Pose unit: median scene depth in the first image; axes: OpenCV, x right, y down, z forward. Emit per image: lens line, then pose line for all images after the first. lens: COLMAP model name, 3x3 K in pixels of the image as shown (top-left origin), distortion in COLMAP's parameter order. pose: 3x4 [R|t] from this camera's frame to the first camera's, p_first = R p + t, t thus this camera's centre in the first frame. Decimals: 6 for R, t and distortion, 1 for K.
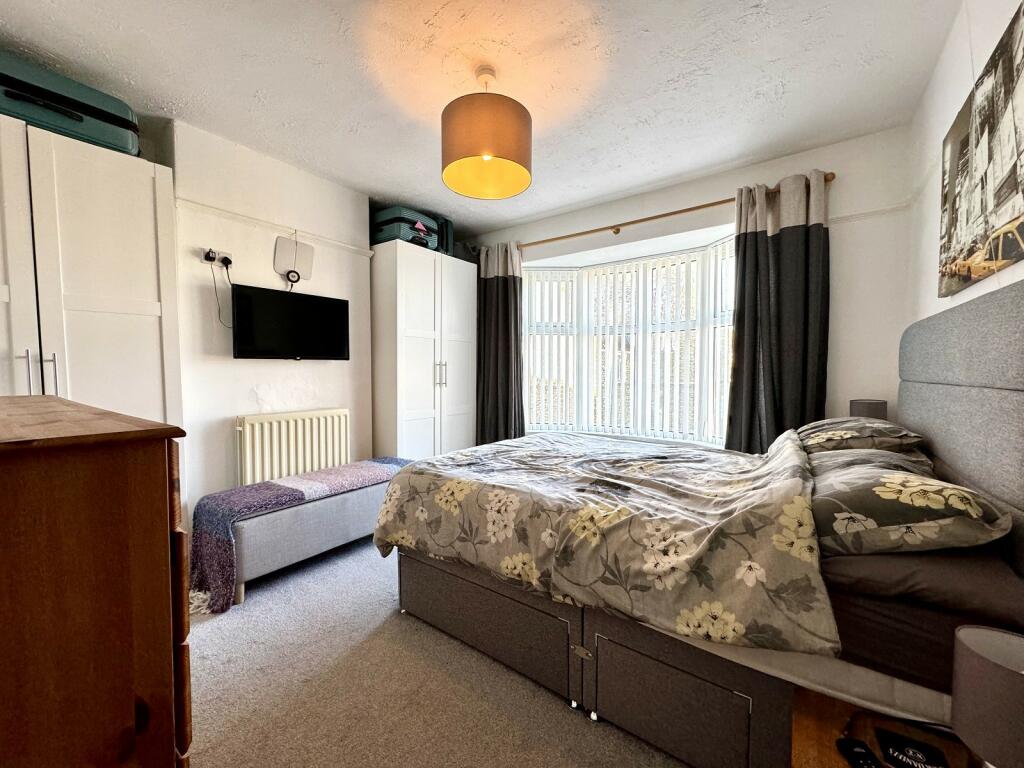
lens RADIAL K [[407.1, 0, 511.7], [0, 407.1, 385.5], [0, 0, 1]] dist [-0.000631, 0.000064]
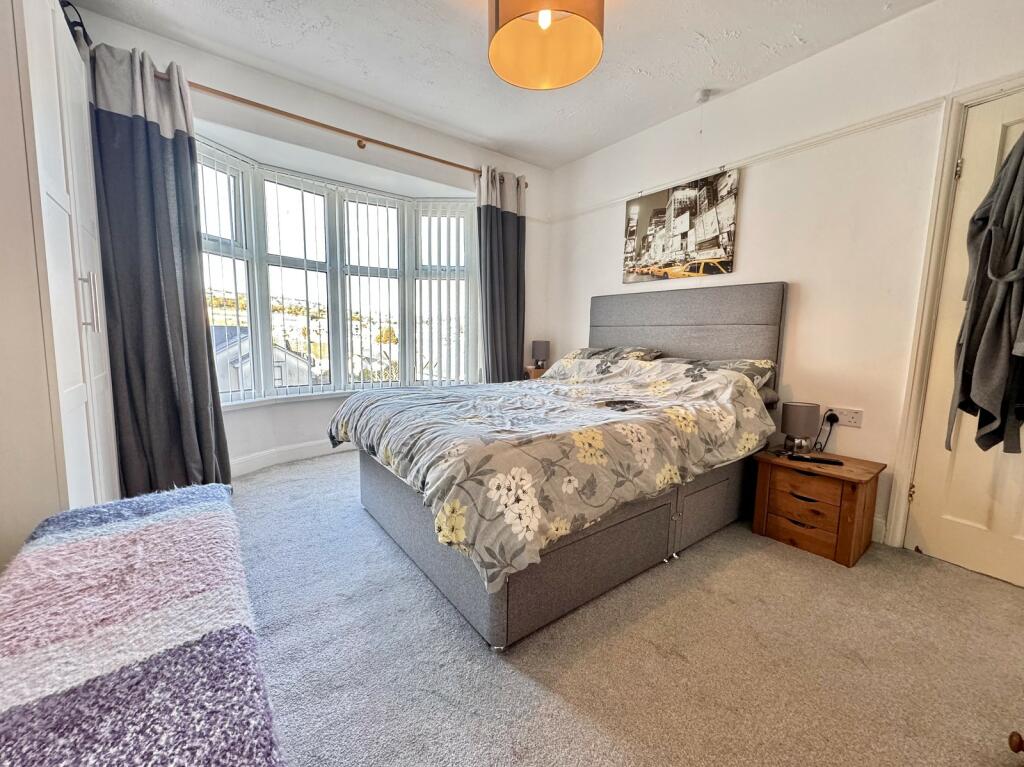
lens RADIAL K [[407.1, 0, 511.7], [0, 407.1, 385.0], [0, 0, 1]] dist [-0.000631, 0.000064]
pose [[0.283155, -0.111163, 0.952610, -0.995518], [0.017436, 0.993693, 0.110774, 0.042557], [-0.958916, -0.014756, 0.283307, 0.921507]]
